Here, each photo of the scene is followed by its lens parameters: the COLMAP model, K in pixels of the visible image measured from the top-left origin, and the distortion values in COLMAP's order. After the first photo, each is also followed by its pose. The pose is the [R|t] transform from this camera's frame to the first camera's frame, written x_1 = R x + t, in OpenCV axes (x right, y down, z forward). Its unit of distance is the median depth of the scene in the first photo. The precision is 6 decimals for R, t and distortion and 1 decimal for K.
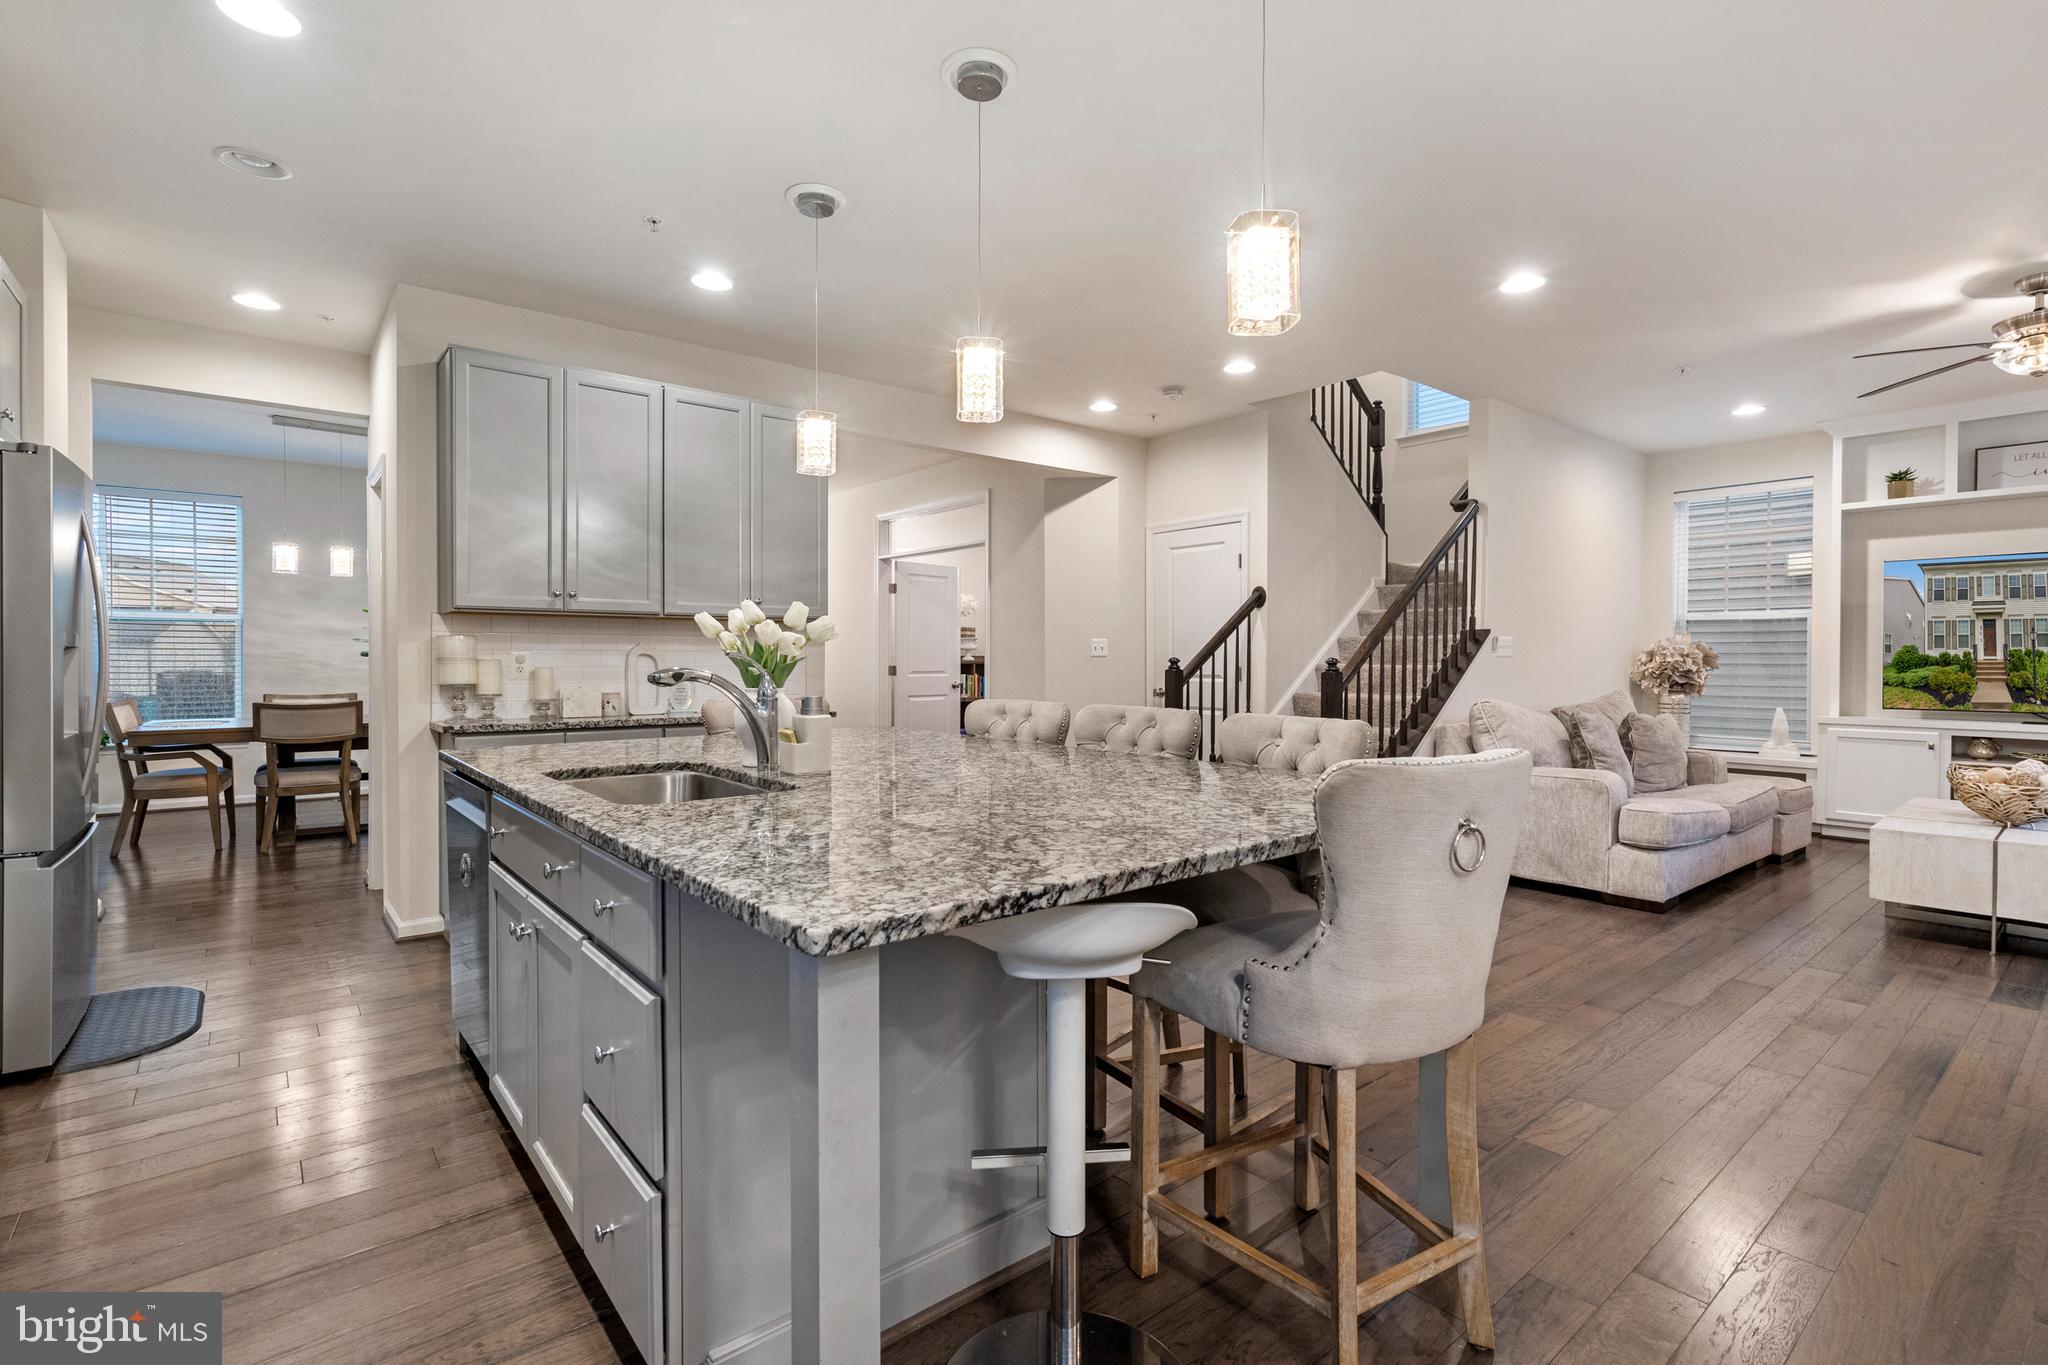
lens RADIAL K [[957.5, 0, 1017.2], [0, 957.5, 670.0], [0, 0, 1]] dist [0.004272, 0.000940]
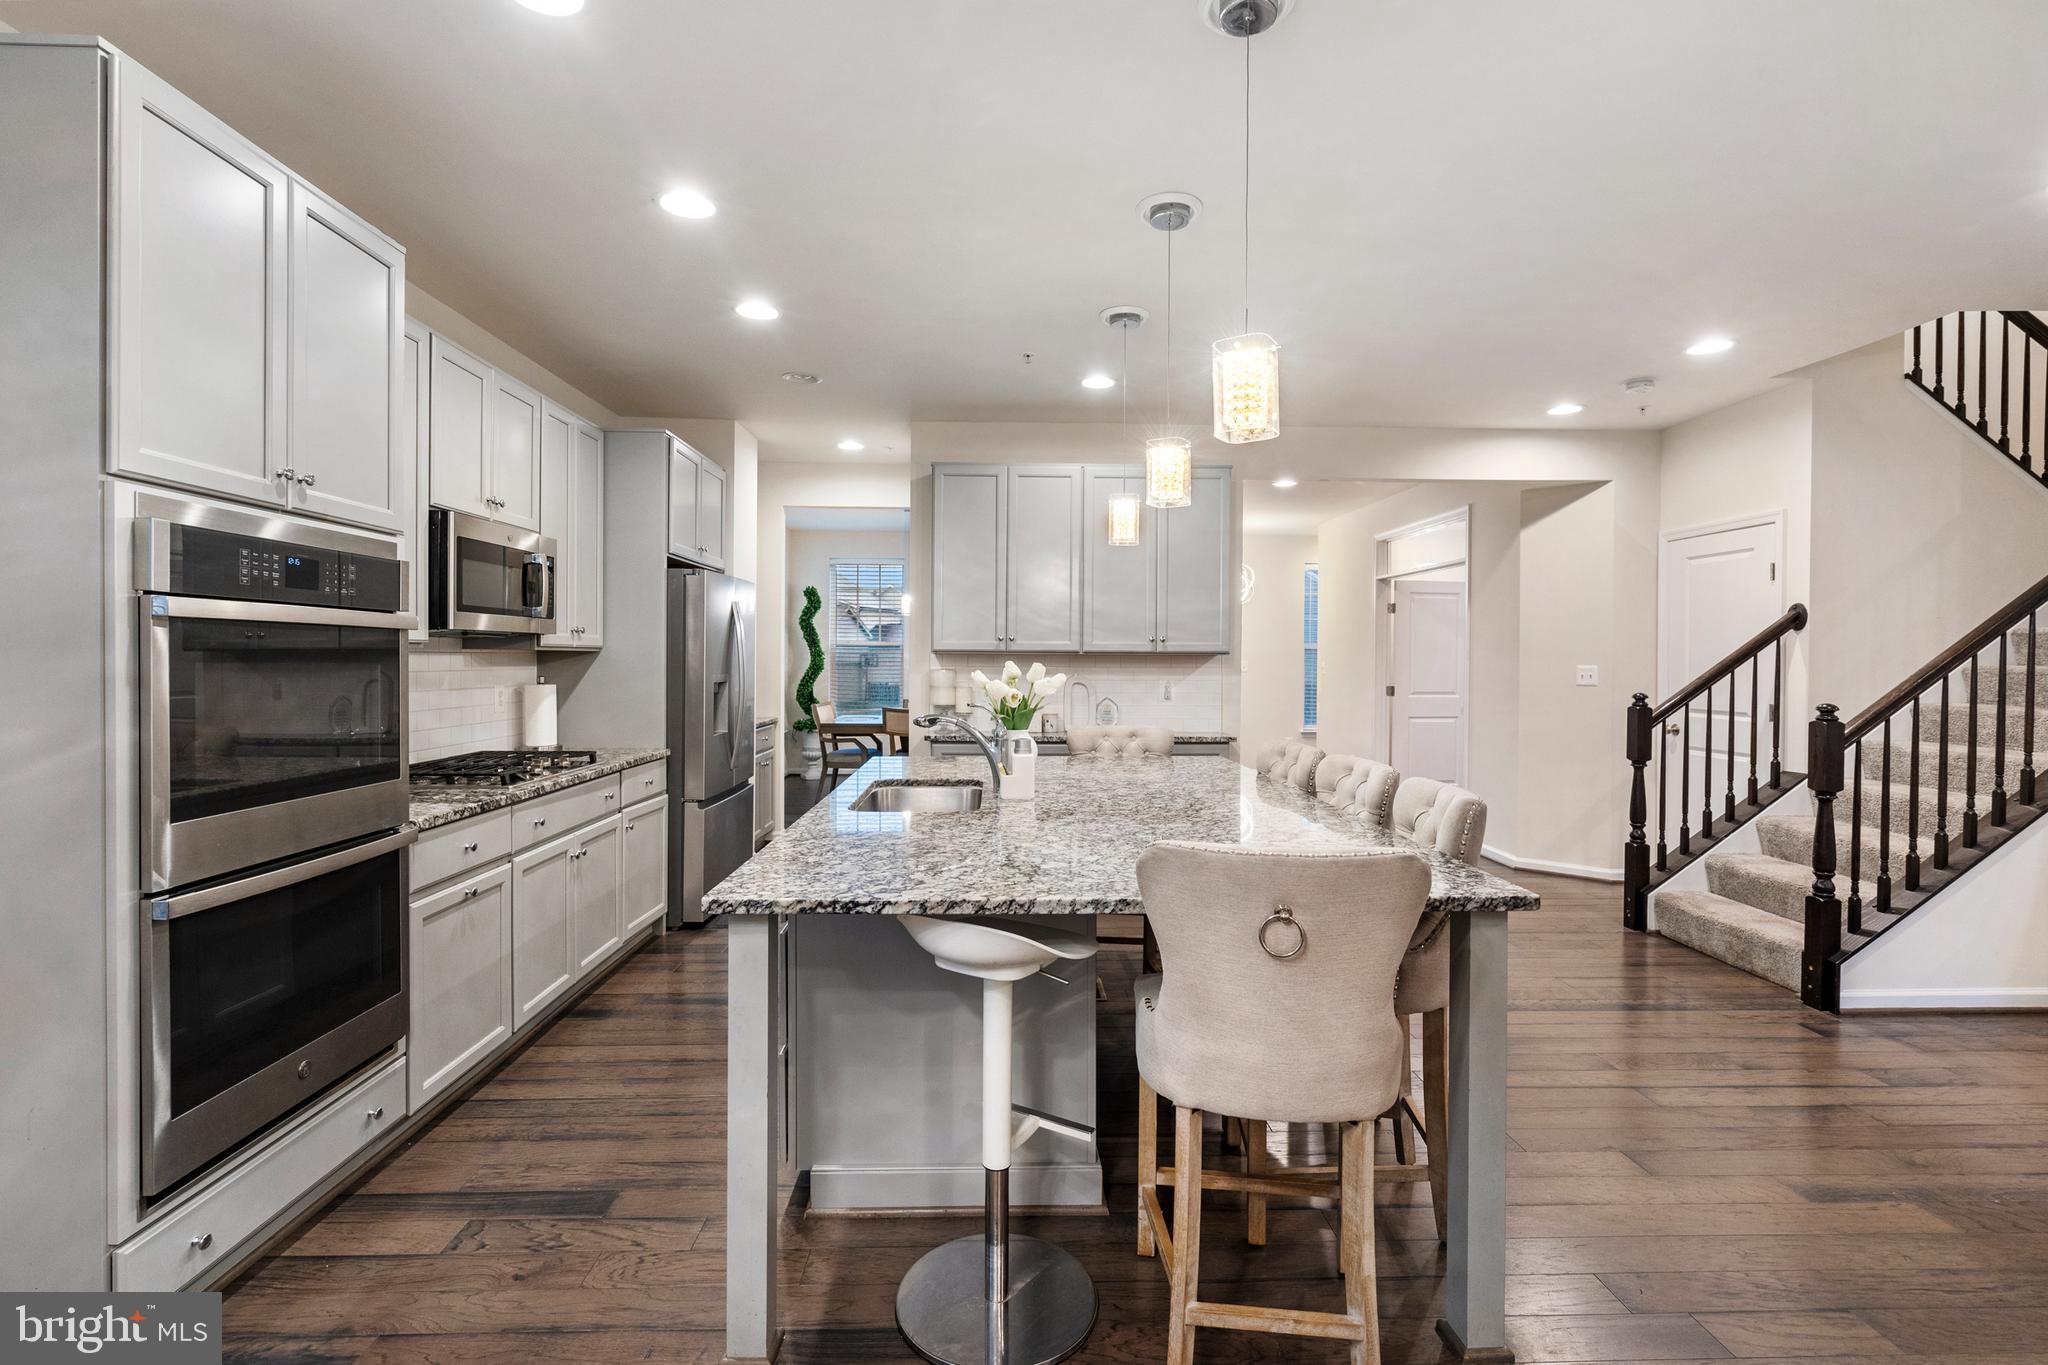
lens RADIAL K [[922.1, 0, 997.7], [0, 922.1, 660.1], [0, 0, 1]] dist [-0.001989, -0.000318]
pose [[0.786504, 0.003521, -0.617575, 0.226402], [-0.011869, 0.999885, -0.009415, -0.028549], [0.617471, 0.014735, 0.786455, -0.002775]]
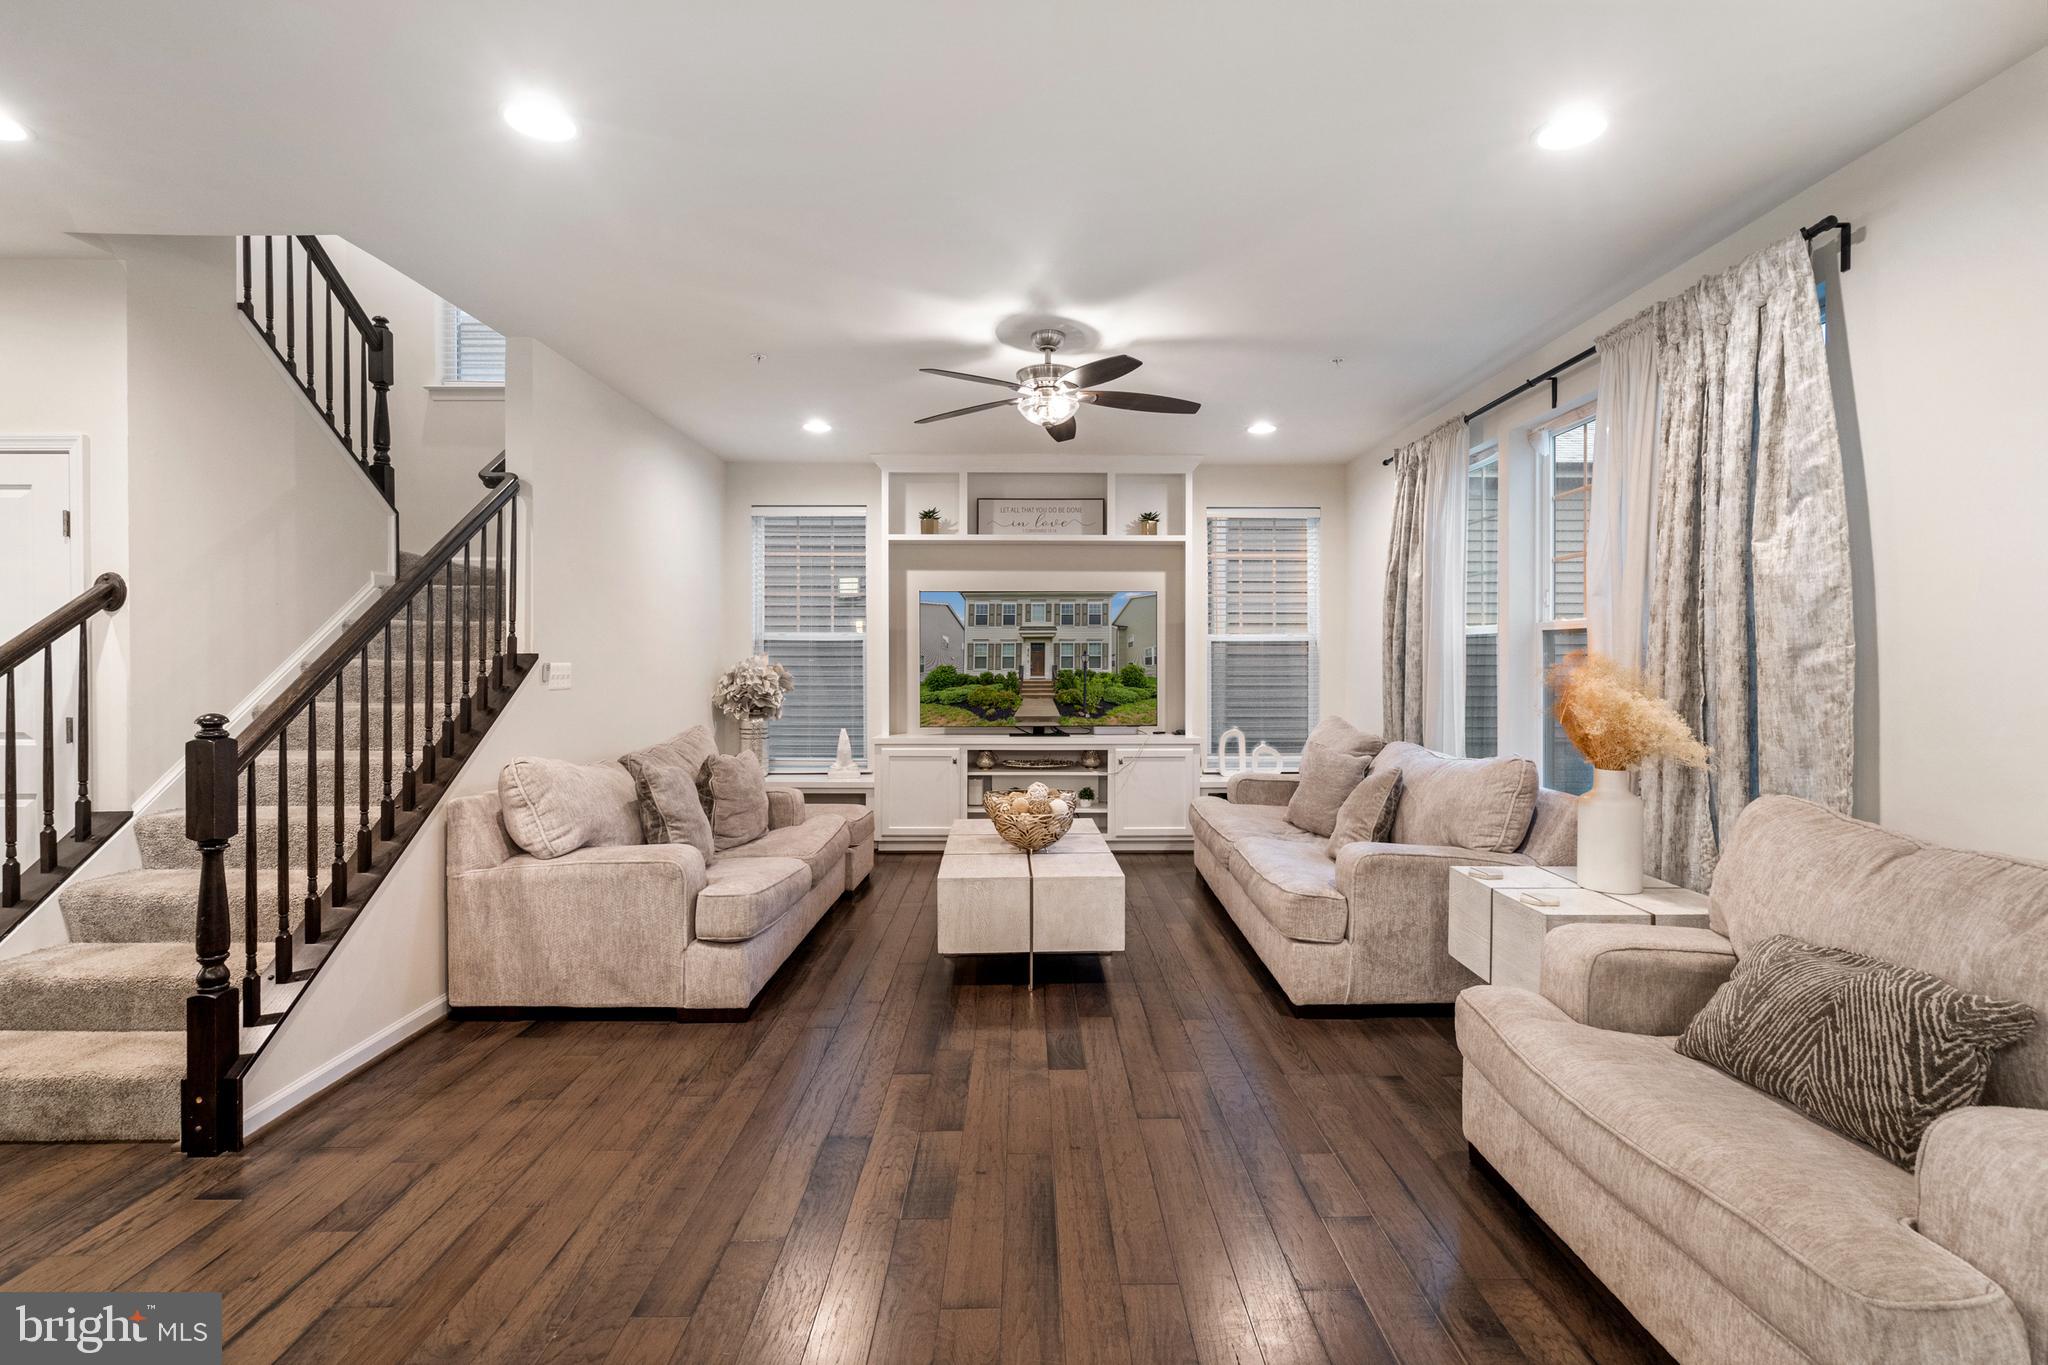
lens RADIAL K [[932.7, 0, 1058.3], [0, 932.7, 670.6], [0, 0, 1]] dist [-0.002377, 0.000707]
pose [[0.607642, -0.010853, 0.794137, 0.174838], [0.010755, 0.999927, 0.005437, -0.030154], [-0.794138, 0.005237, 0.607714, 0.258565]]
